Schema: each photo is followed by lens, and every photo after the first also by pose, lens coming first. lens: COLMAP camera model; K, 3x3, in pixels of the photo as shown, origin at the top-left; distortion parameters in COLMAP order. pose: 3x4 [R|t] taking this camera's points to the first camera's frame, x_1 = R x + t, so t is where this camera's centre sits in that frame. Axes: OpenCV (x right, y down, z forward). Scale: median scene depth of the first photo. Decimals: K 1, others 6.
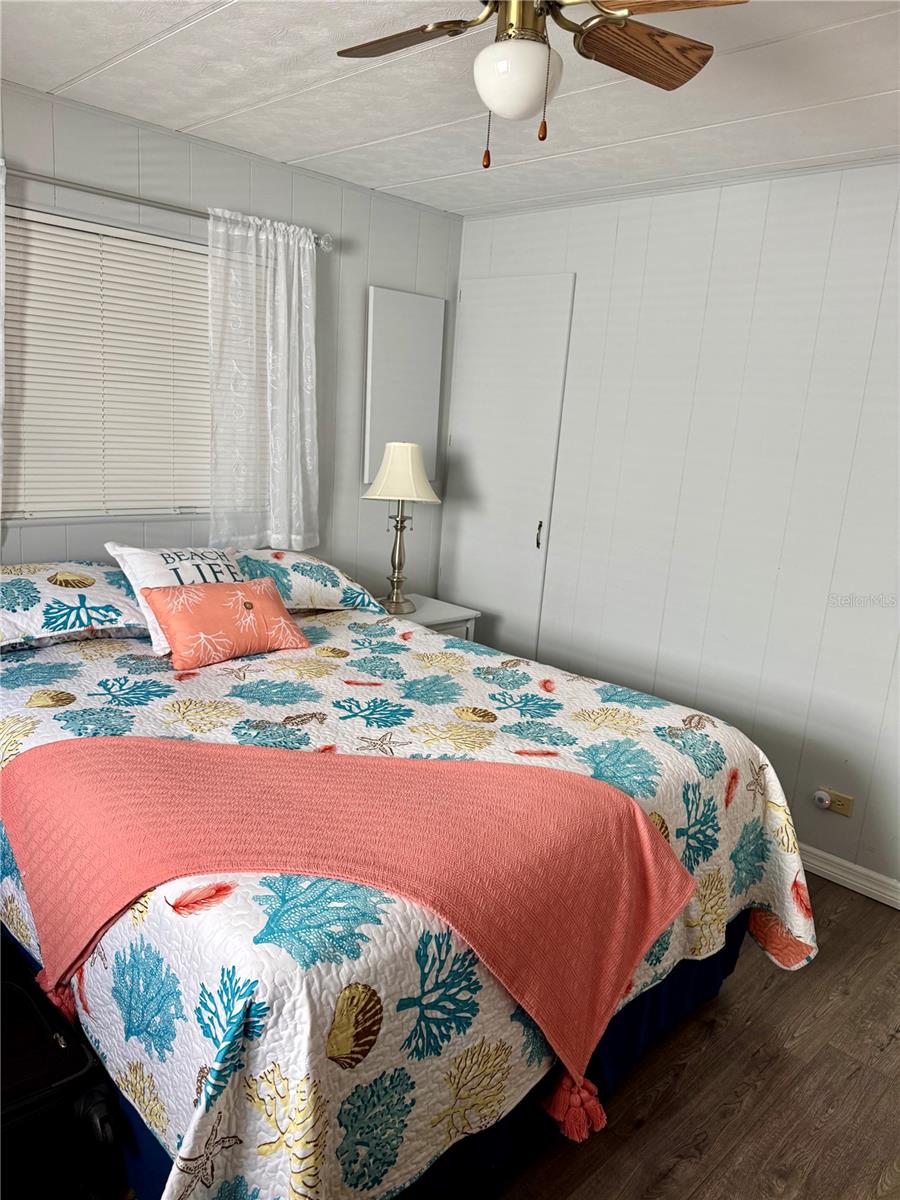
lens RADIAL K [[840.1, 0, 452.1], [0, 840.1, 603.7], [0, 0, 1]] dist [0.066113, -0.074139]
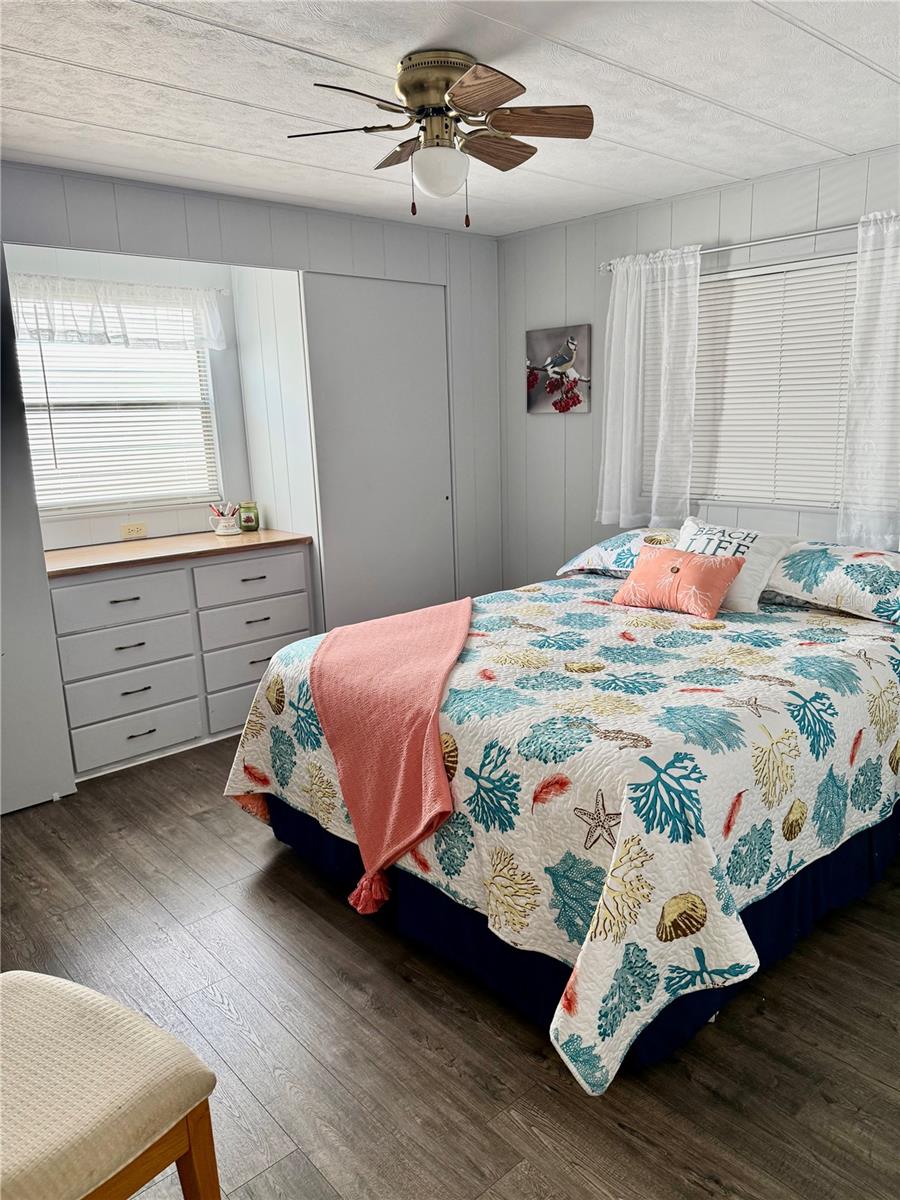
lens RADIAL K [[840.1, 0, 448.2], [0, 840.1, 604.5], [0, 0, 1]] dist [0.066113, -0.074139]
pose [[-0.042885, 0.159047, -0.986339, 1.065515], [-0.201540, 0.965575, 0.164461, -0.091385], [0.978541, 0.205840, -0.009354, 0.764360]]
